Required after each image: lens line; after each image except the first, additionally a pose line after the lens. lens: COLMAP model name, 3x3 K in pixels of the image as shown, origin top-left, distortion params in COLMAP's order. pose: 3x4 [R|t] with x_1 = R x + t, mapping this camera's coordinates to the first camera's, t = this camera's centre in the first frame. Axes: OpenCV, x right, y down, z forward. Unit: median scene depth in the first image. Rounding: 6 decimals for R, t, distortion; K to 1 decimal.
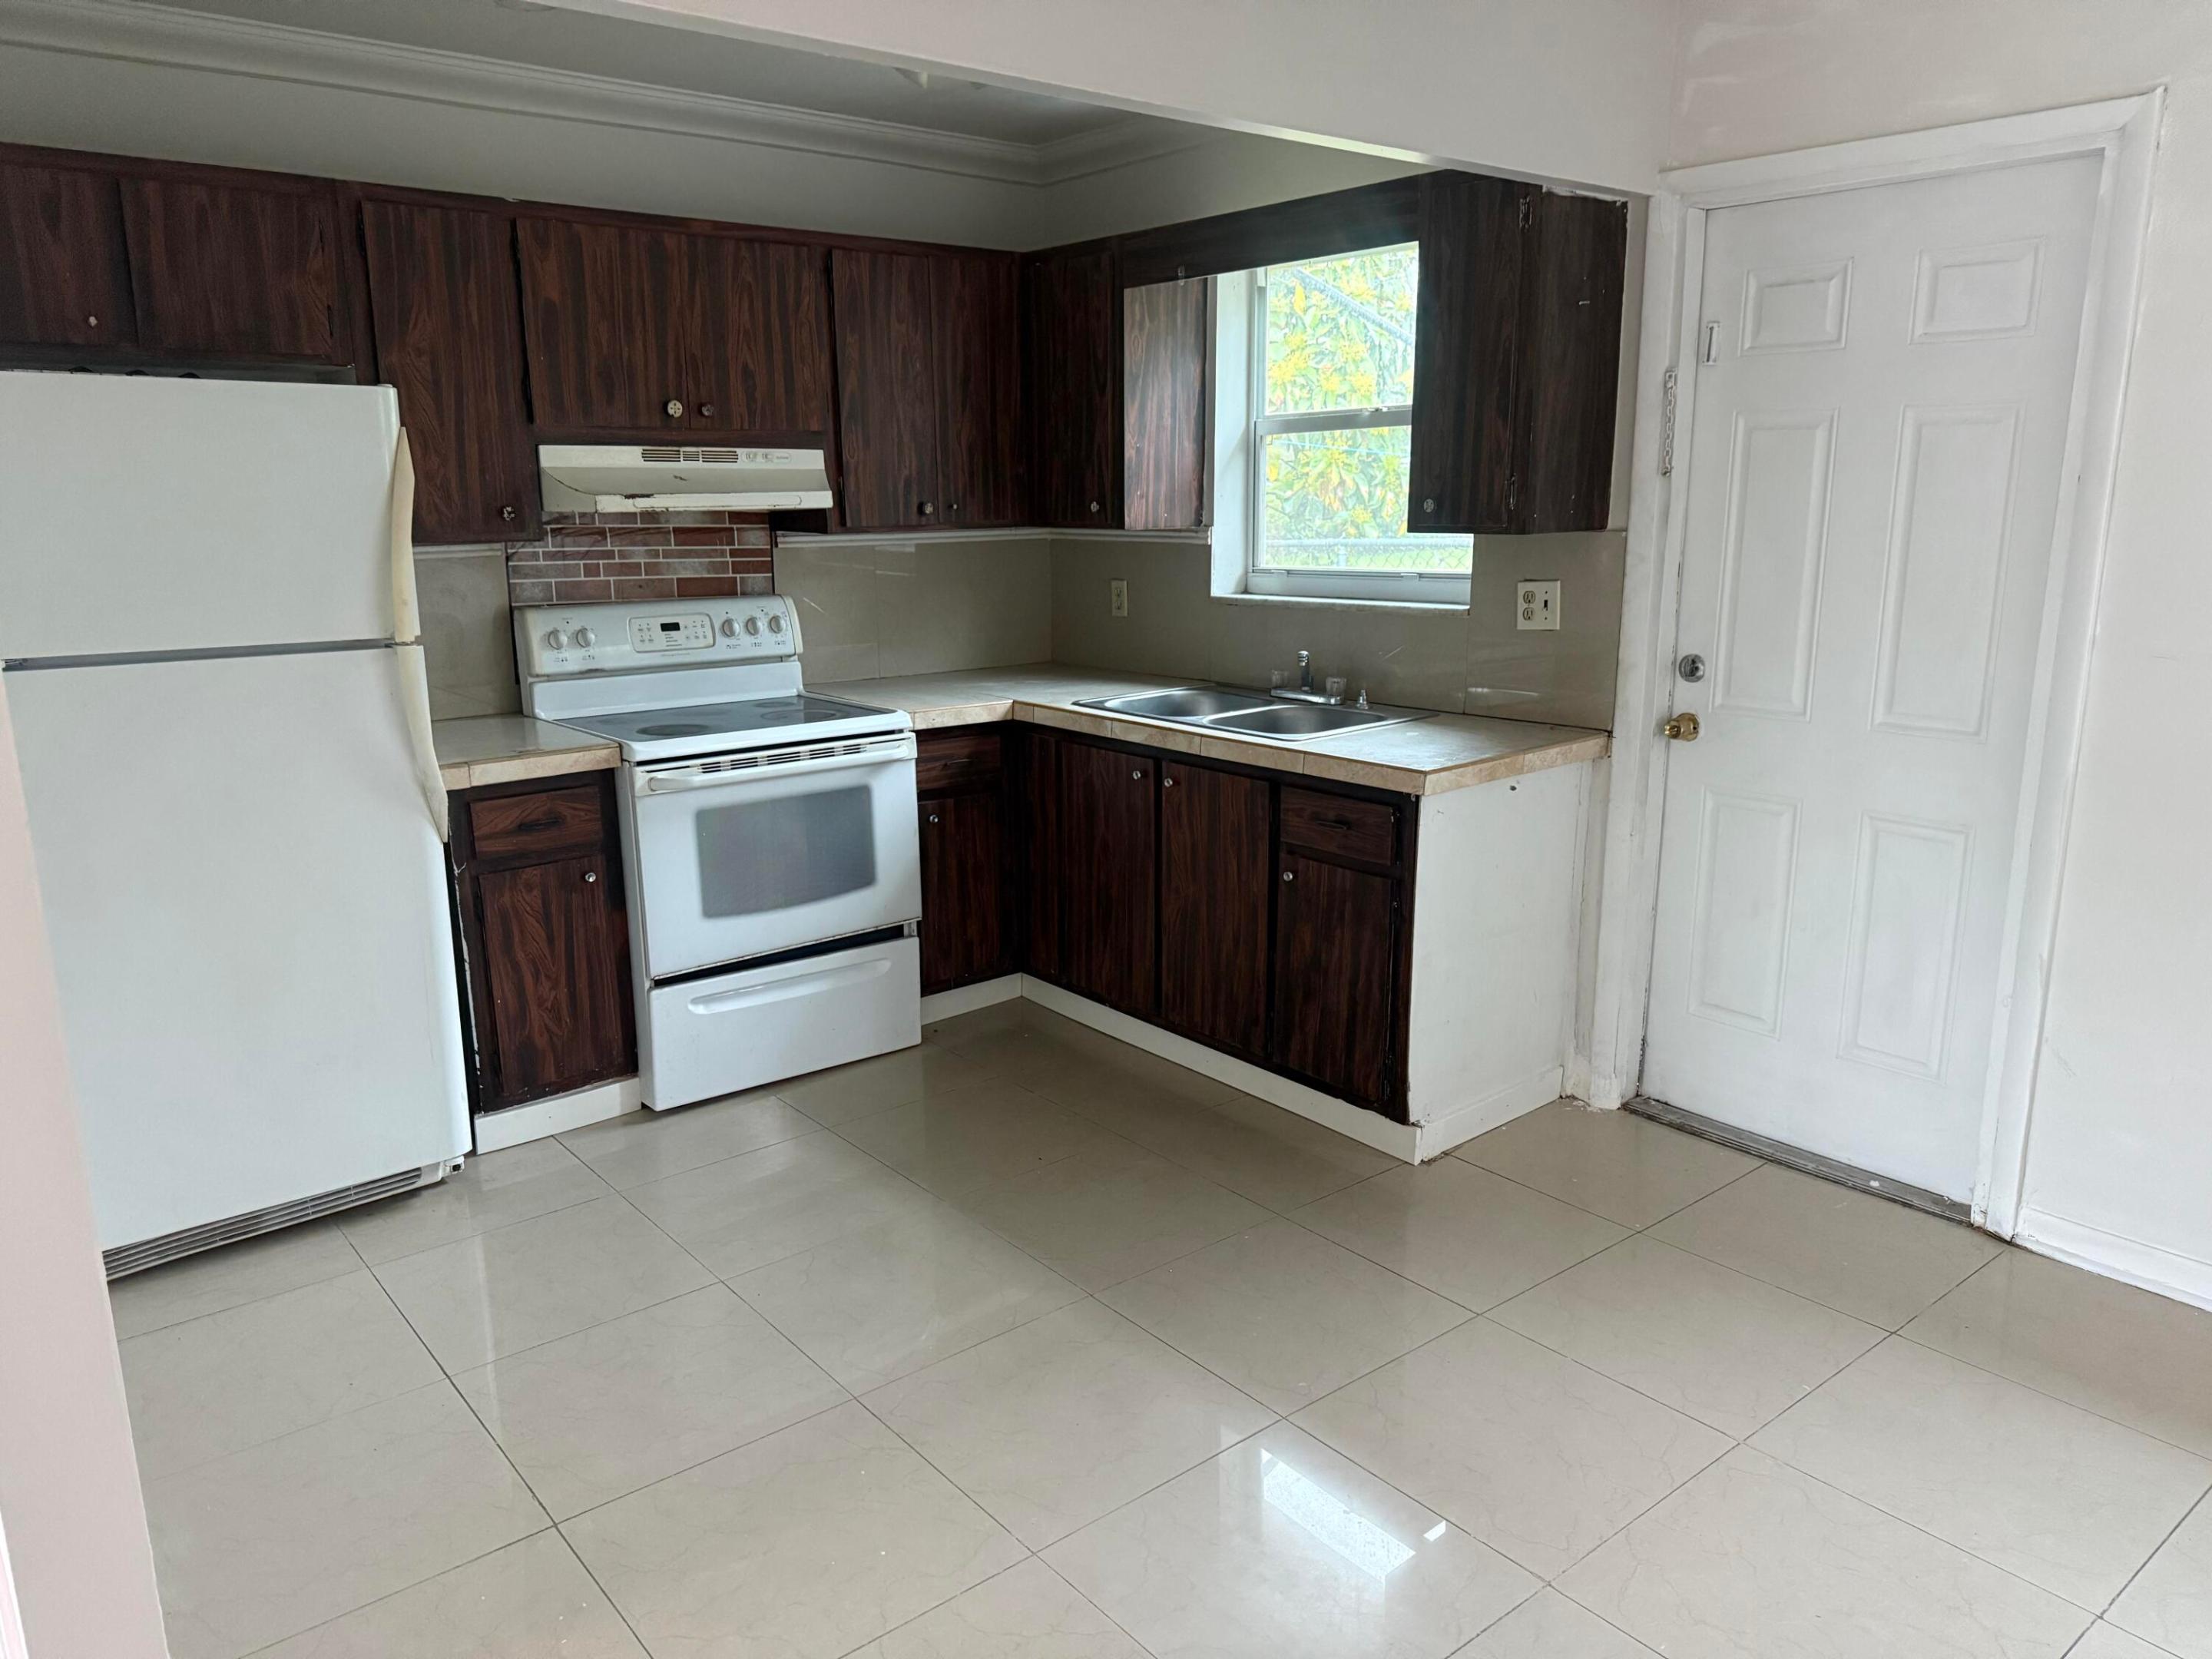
lens RADIAL K [[1565.4, 0, 1106.0], [0, 1565.4, 829.5], [0, 0, 1]] dist [0.062436, -0.061243]
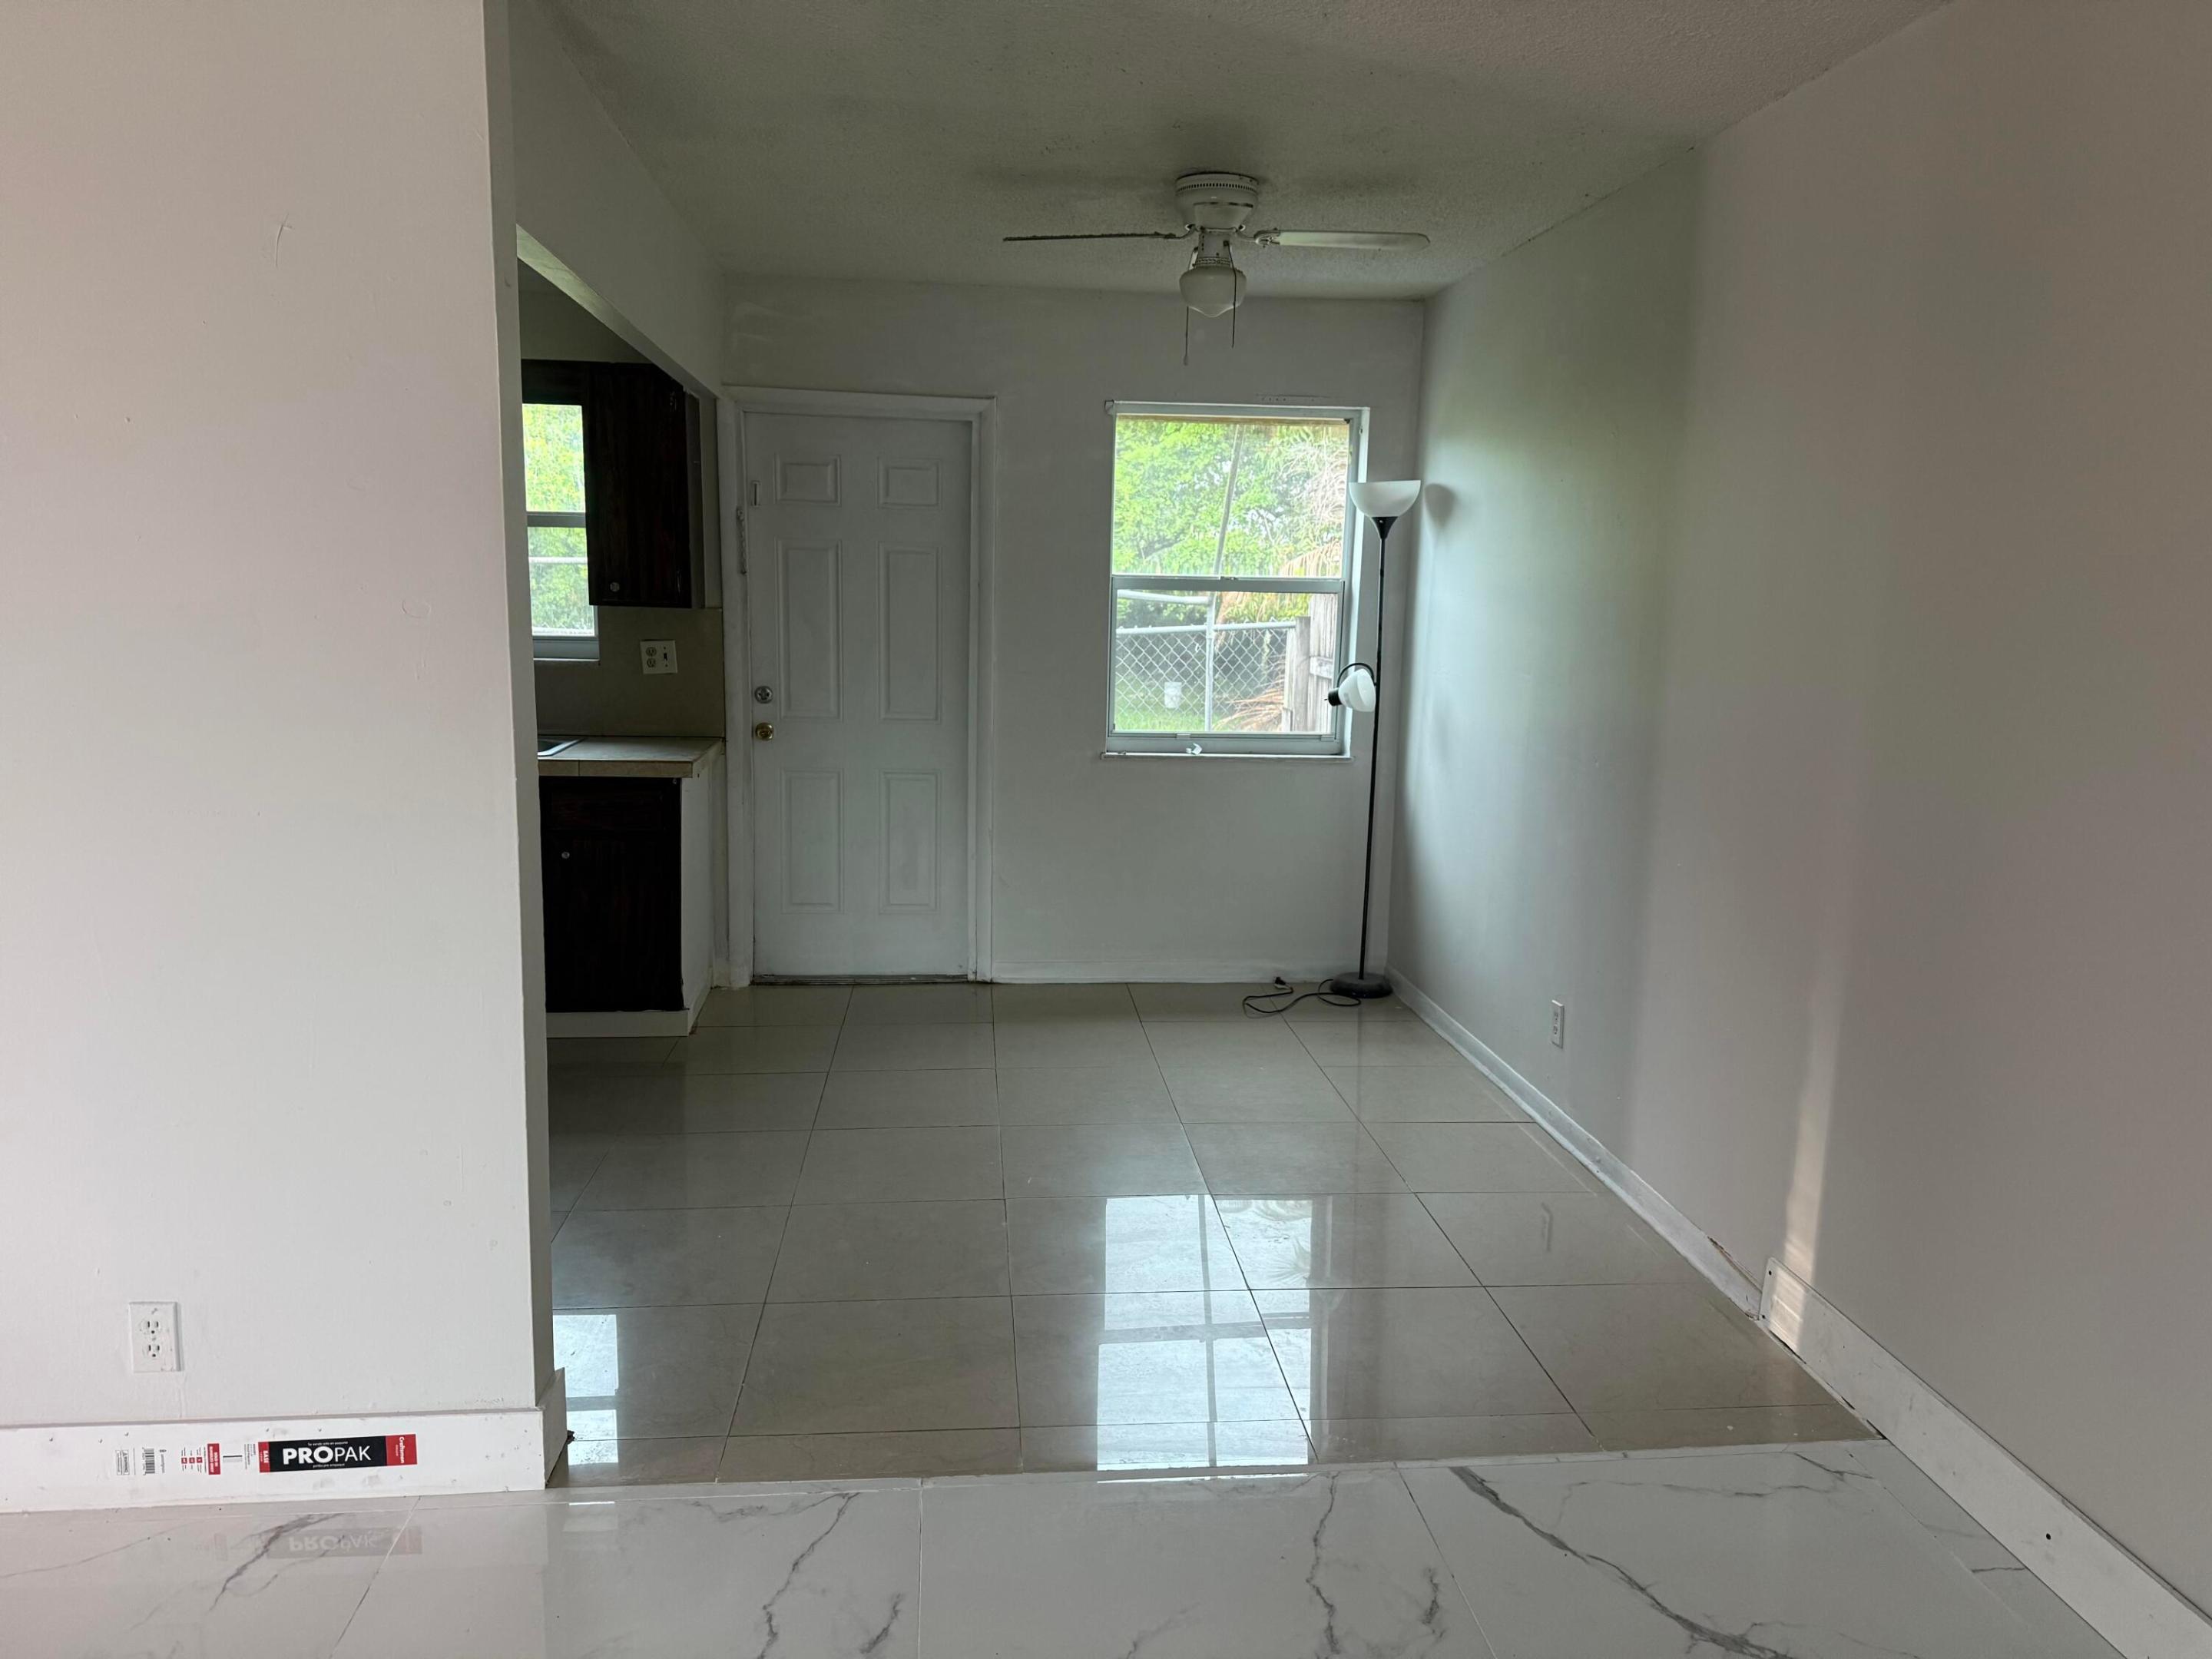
lens RADIAL K [[1696.0, 0, 960.0], [0, 1696.0, 848.2], [0, 0, 1]] dist [0.187818, -0.375120]
pose [[0.557672, -0.096656, 0.824414, -0.948703], [0.148681, 0.988766, 0.015350, 0.054017], [-0.816637, 0.114015, 0.565779, -0.117605]]
